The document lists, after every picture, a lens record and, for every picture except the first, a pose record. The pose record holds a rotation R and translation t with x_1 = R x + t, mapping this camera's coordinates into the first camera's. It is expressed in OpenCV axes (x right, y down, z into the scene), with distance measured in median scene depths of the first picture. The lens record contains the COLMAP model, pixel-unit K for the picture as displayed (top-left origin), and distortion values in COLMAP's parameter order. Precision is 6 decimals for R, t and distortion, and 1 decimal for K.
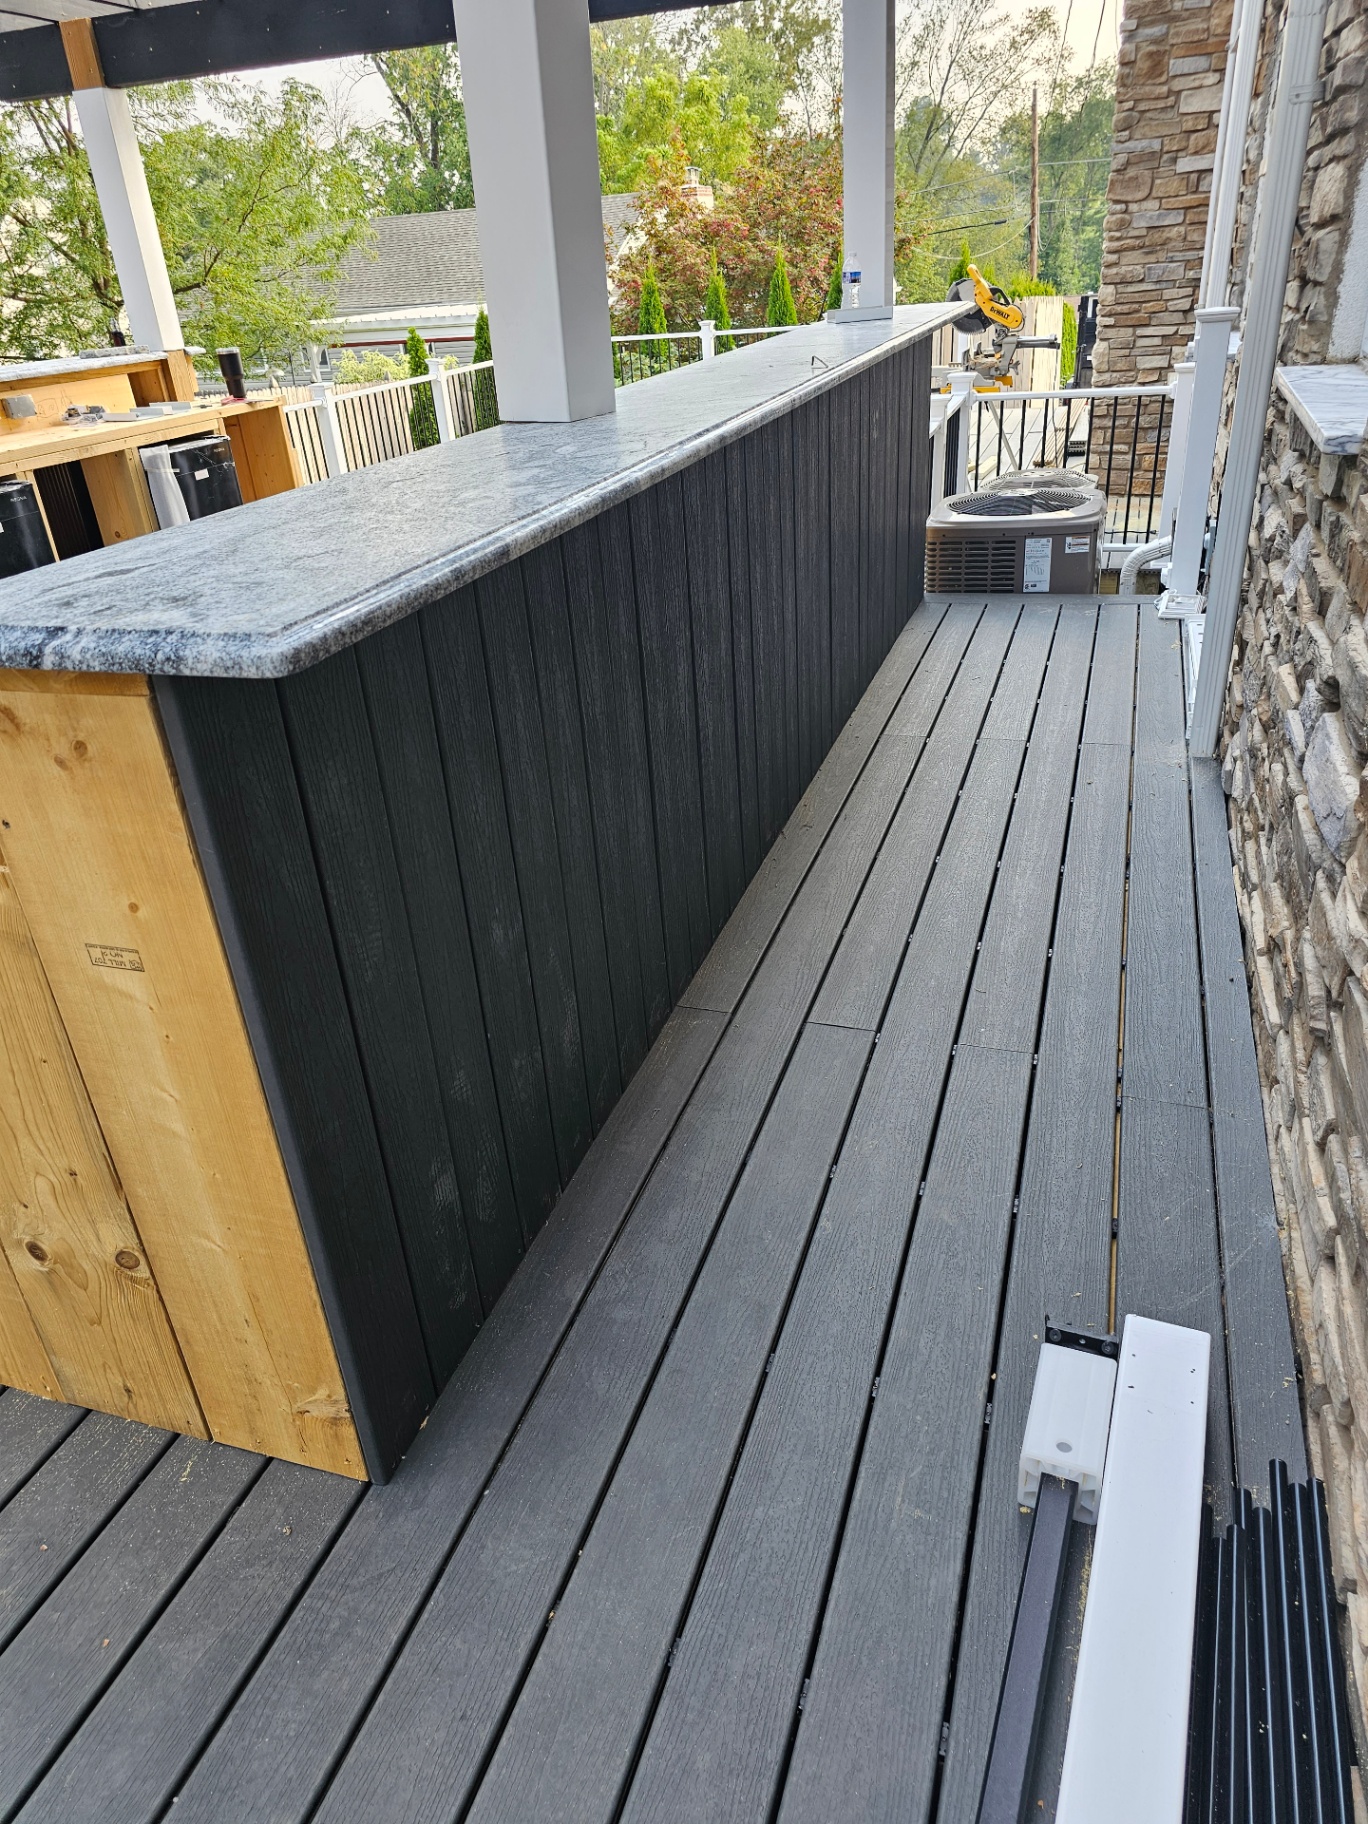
lens RADIAL K [[1228.1, 0, 679.0], [0, 1228.1, 927.3], [0, 0, 1]] dist [0.058586, -0.041472]
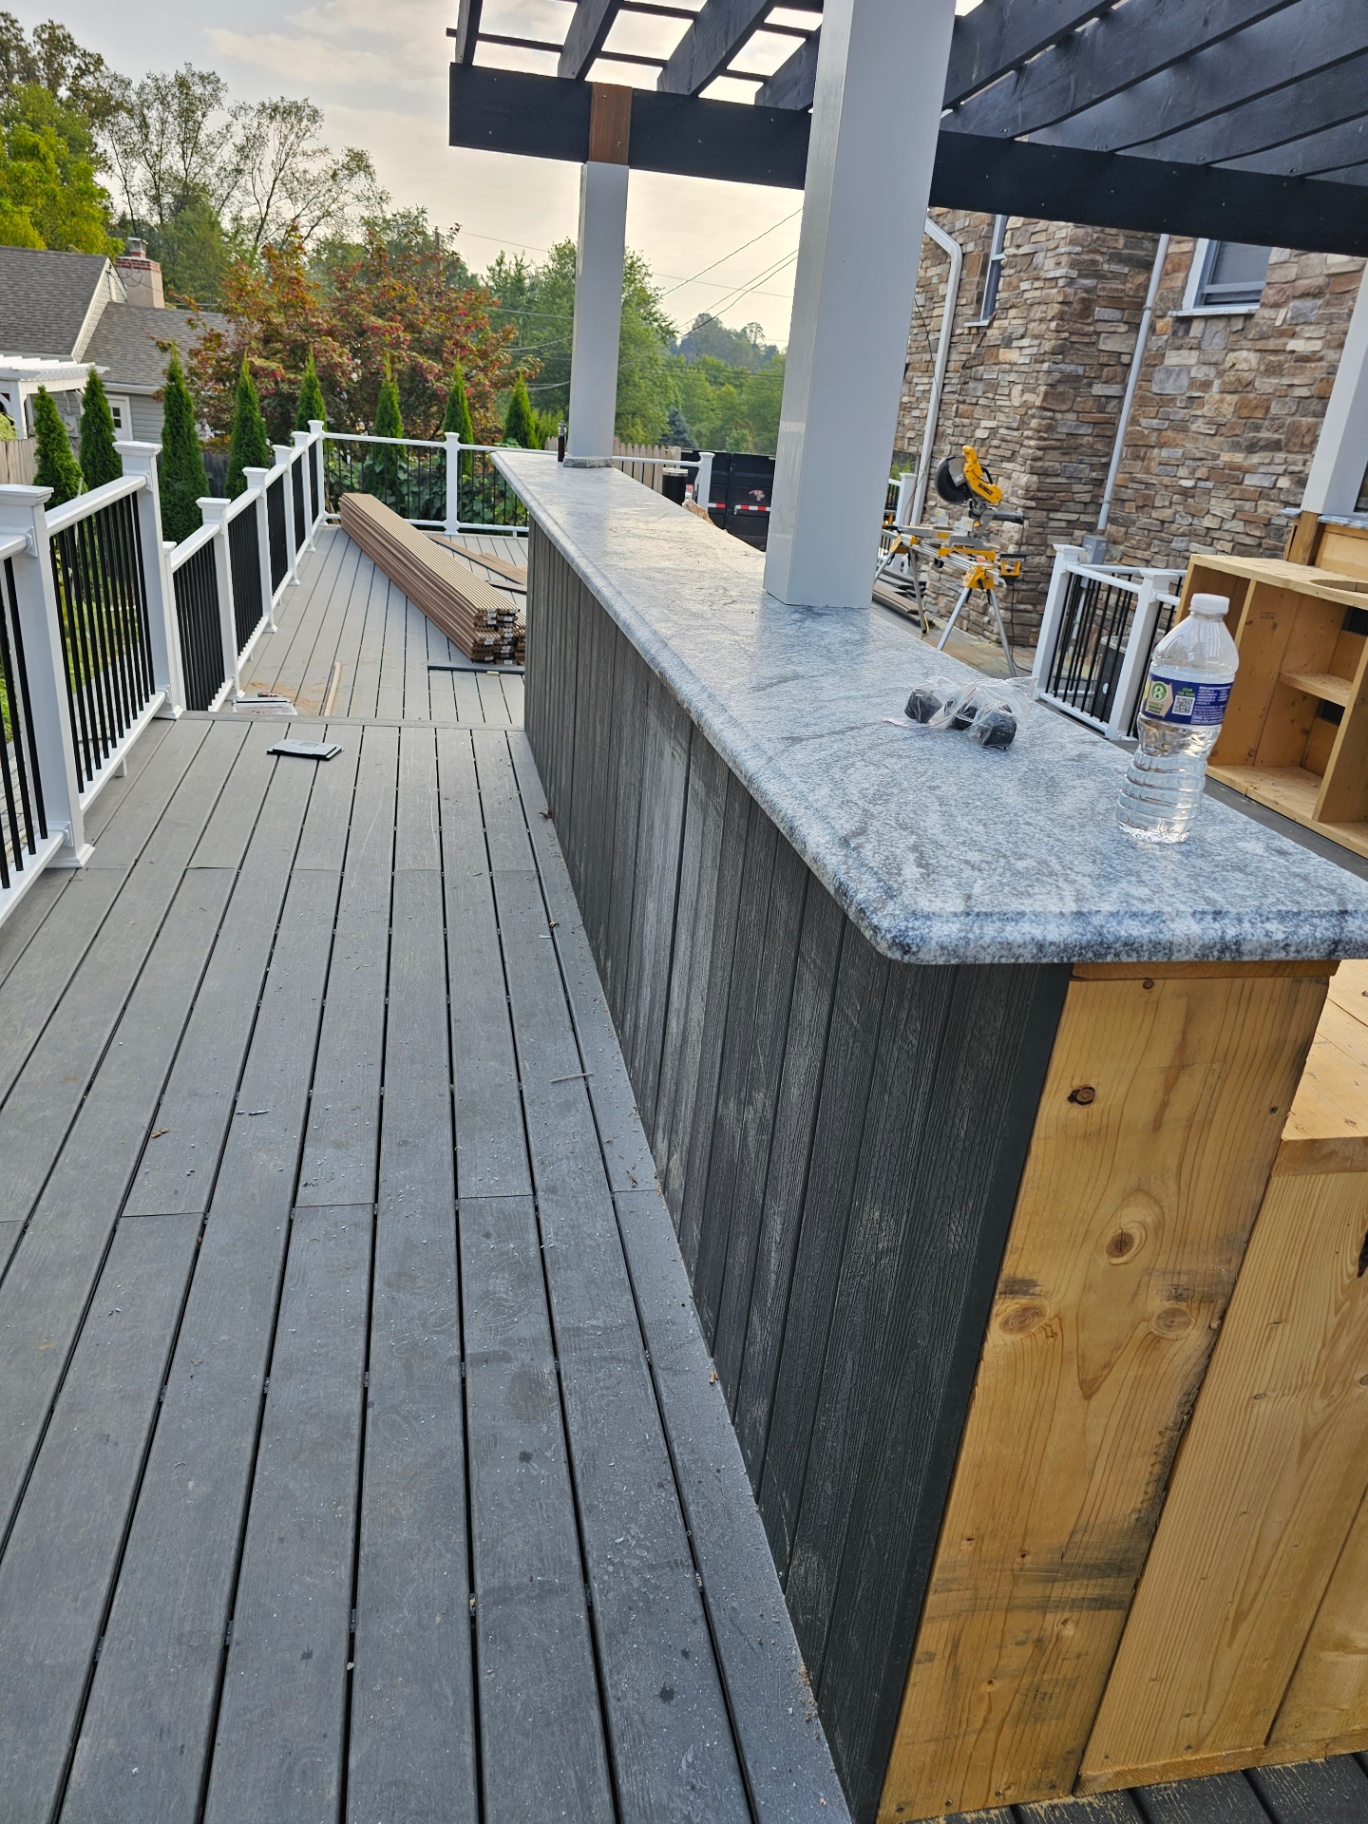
lens RADIAL K [[1228.1, 0, 679.0], [0, 1228.1, 927.3], [0, 0, 1]] dist [0.058586, -0.041472]
pose [[0.853669, -0.076114, 0.515225, -0.602070], [0.113891, 0.992602, -0.042068, -0.073871], [-0.508211, 0.094592, 0.856022, 0.198811]]
